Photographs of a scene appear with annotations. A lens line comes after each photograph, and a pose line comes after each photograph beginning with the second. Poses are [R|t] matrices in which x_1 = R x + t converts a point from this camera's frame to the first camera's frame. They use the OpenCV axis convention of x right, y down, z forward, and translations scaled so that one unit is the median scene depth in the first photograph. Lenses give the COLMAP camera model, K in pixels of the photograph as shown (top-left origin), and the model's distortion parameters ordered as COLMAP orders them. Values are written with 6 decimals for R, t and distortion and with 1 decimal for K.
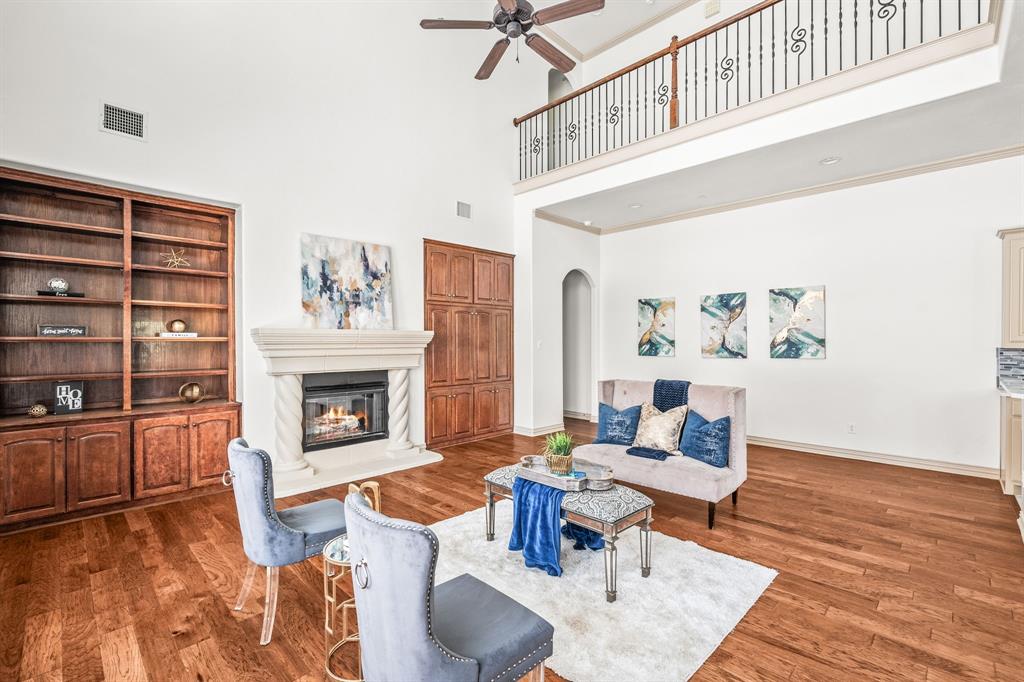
lens RADIAL K [[451.9, 0, 508.3], [0, 451.9, 333.4], [0, 0, 1]] dist [-0.002290, -0.000187]
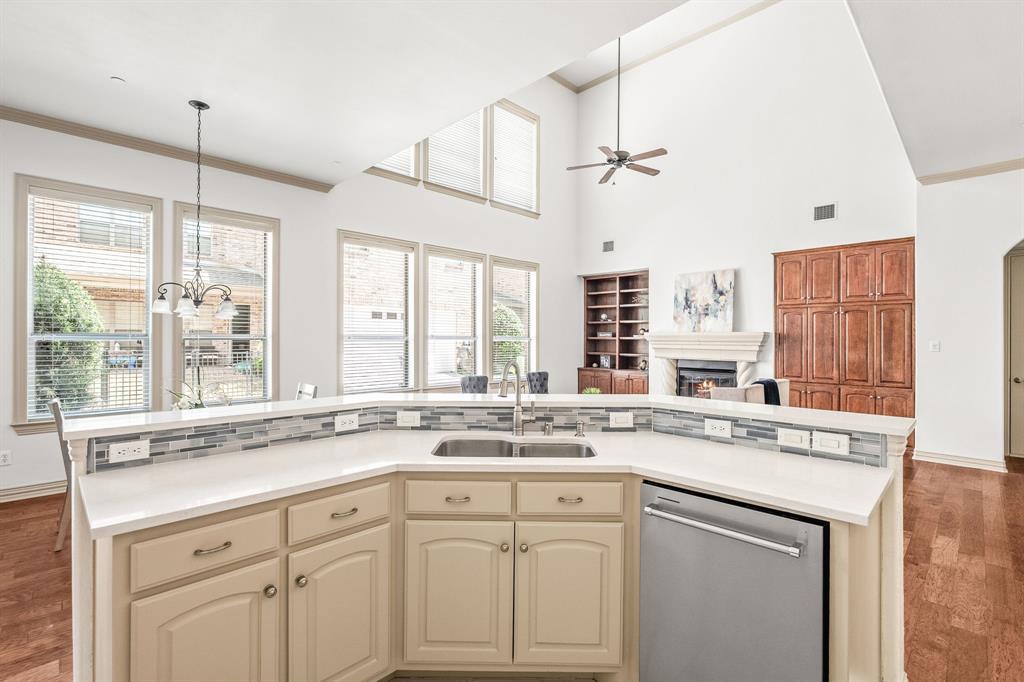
lens RADIAL K [[459.4, 0, 515.7], [0, 459.4, 337.1], [0, 0, 1]] dist [-0.000822, -0.000004]
pose [[0.003246, -0.001137, -0.999994, 1.140482], [0.010706, 0.999942, -0.001102, 0.003332], [0.999937, -0.010703, 0.003258, 0.363632]]
